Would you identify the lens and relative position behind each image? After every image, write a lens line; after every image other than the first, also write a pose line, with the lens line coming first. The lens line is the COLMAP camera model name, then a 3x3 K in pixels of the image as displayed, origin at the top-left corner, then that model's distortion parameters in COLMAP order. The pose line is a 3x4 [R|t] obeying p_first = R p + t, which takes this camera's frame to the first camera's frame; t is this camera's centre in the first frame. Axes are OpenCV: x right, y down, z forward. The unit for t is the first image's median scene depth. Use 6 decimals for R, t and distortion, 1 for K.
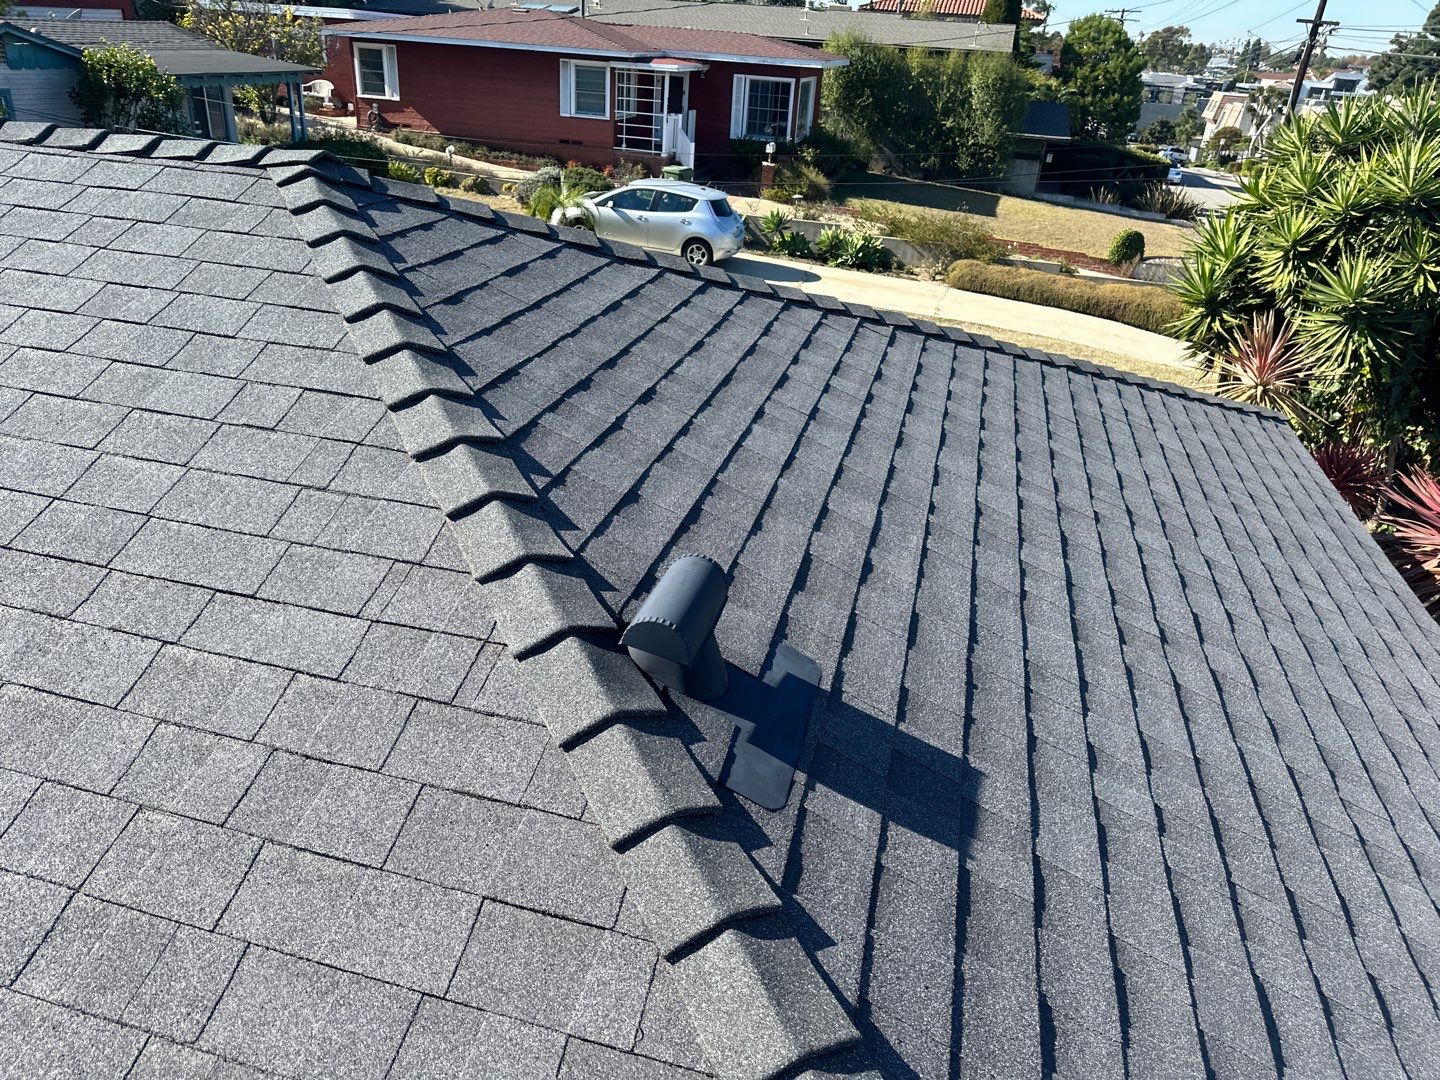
lens RADIAL K [[995.2, 0, 696.3], [0, 995.2, 556.6], [0, 0, 1]] dist [0.136162, -0.238235]
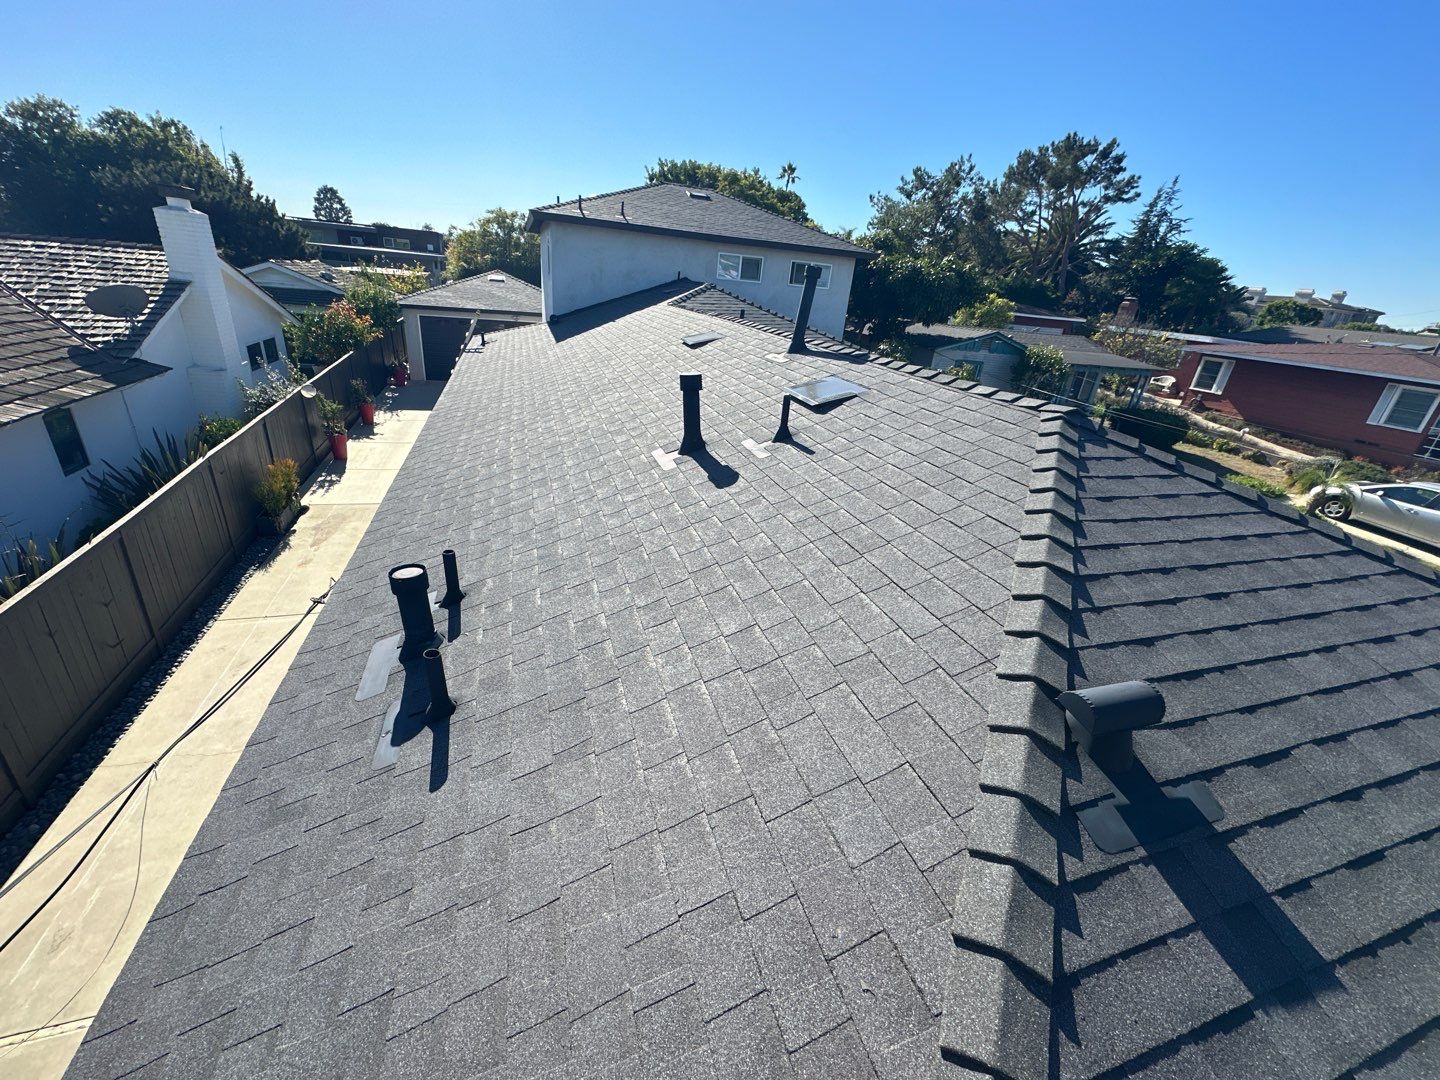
lens RADIAL K [[561.3, 0, 722.9], [0, 561.3, 535.1], [0, 0, 1]] dist [-0.000600, -0.000333]
pose [[0.556088, 0.333277, -0.761376, 0.166709], [-0.436912, 0.896511, 0.073322, 0.012529], [0.707018, 0.291881, 0.644151, -0.048733]]
